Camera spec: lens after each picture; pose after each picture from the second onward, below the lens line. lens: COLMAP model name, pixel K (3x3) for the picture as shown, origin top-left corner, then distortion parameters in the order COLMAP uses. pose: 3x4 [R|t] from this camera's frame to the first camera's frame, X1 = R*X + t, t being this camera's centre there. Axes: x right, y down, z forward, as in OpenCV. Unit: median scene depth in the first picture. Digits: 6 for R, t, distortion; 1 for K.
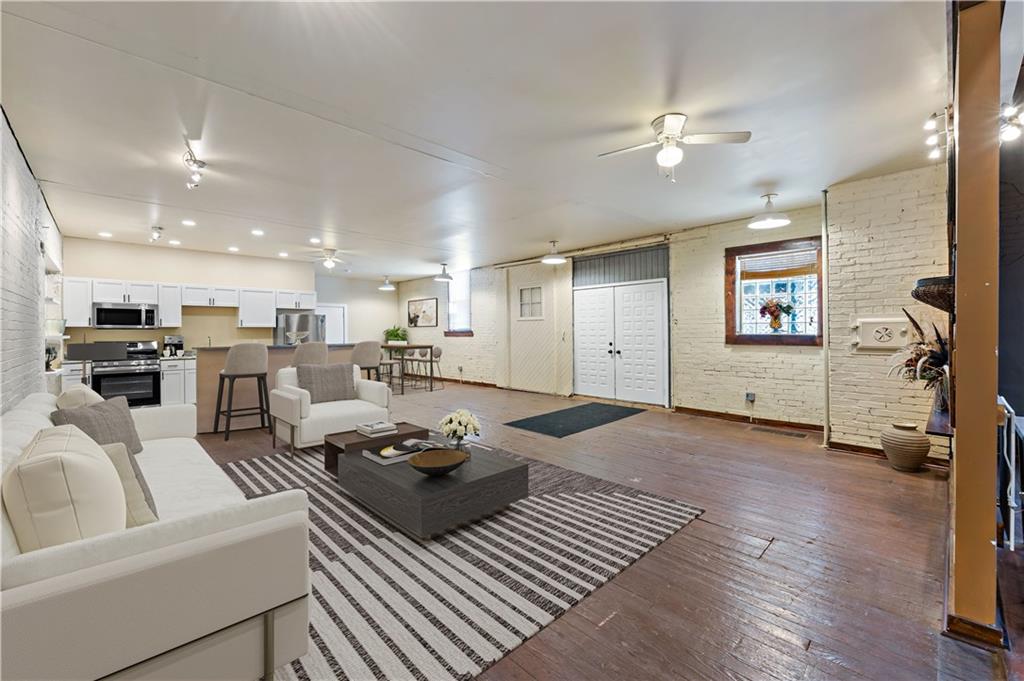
lens RADIAL K [[416.5, 0, 513.9], [0, 416.5, 334.8], [0, 0, 1]] dist [-0.001211, -0.000603]
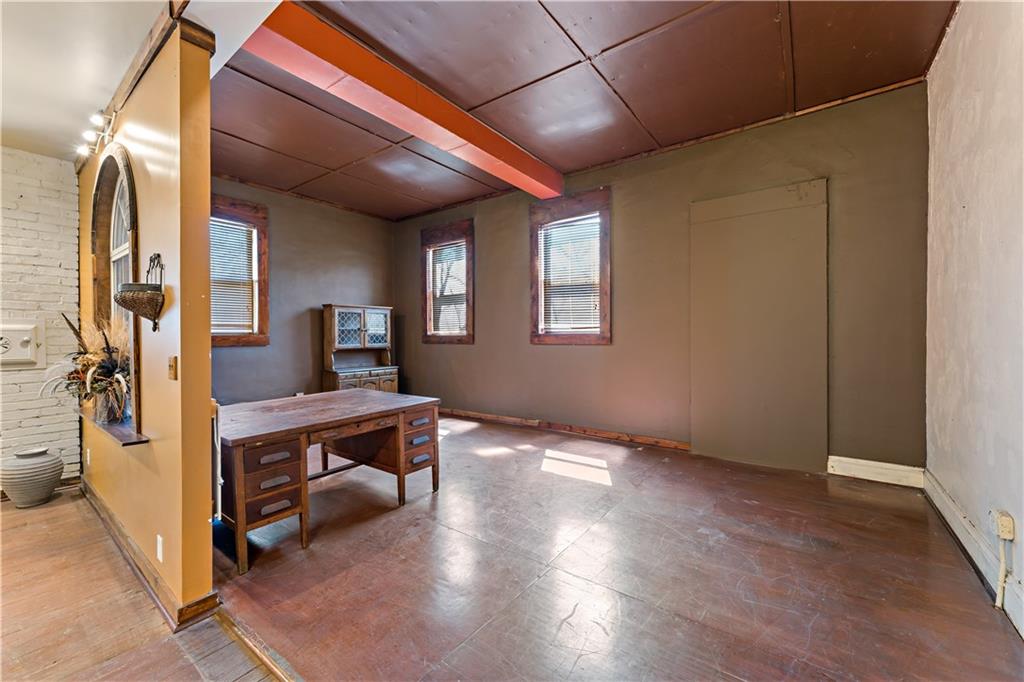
lens RADIAL K [[415.2, 0, 514.6], [0, 415.2, 342.4], [0, 0, 1]] dist [0.001408, -0.000098]
pose [[-0.182708, -0.001874, 0.983166, -0.091926], [0.015146, 0.999874, 0.004721, 0.007572], [-0.983051, 0.015754, -0.182656, 0.243923]]
